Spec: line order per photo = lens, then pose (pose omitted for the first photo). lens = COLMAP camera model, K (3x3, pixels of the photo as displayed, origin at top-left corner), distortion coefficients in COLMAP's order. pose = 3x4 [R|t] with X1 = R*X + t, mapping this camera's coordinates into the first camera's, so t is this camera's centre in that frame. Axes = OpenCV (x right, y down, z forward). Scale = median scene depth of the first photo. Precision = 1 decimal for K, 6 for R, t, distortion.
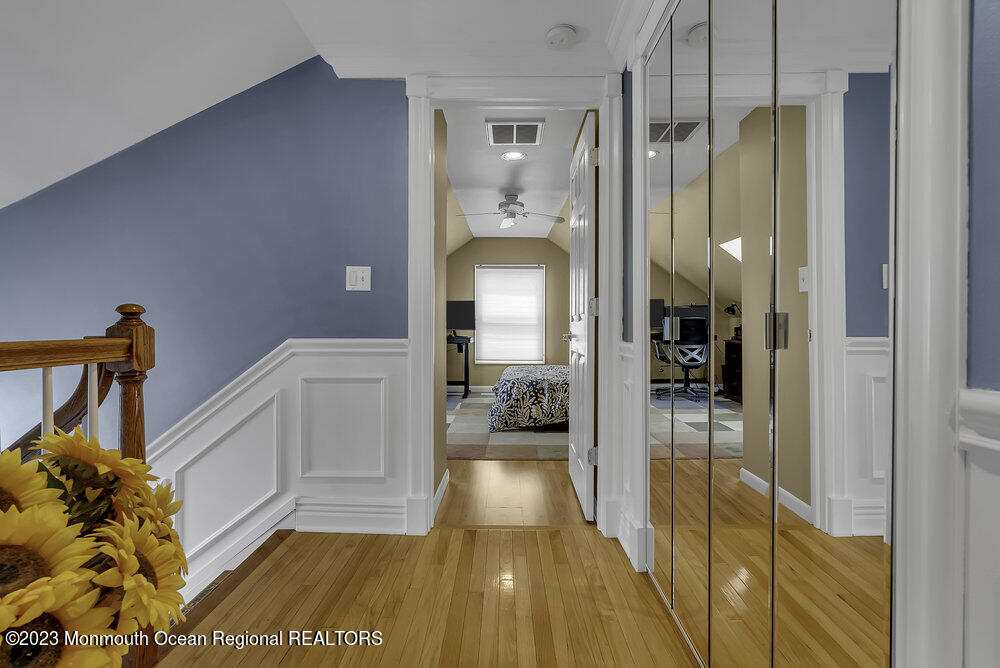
lens RADIAL K [[457.9, 0, 501.3], [0, 457.9, 332.1], [0, 0, 1]] dist [-0.003221, 0.001452]
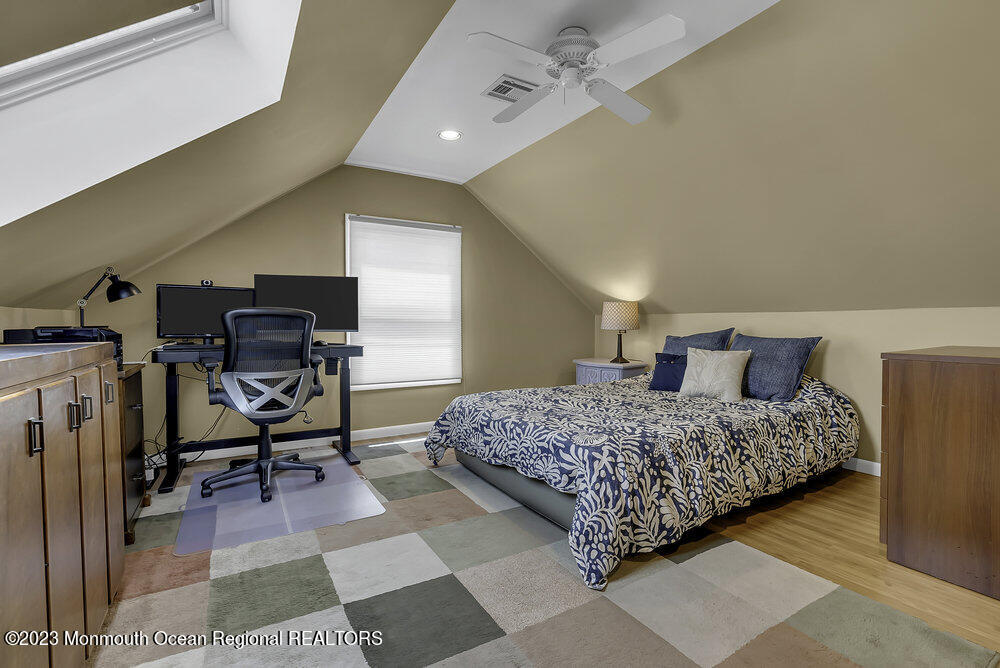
lens RADIAL K [[457.9, 0, 501.3], [0, 457.9, 332.1], [0, 0, 1]] dist [-0.003221, 0.001452]
pose [[0.854777, -0.014524, 0.518792, -0.288842], [0.011439, 0.999893, 0.009145, -0.009817], [-0.518869, -0.001883, 0.854851, 0.681002]]
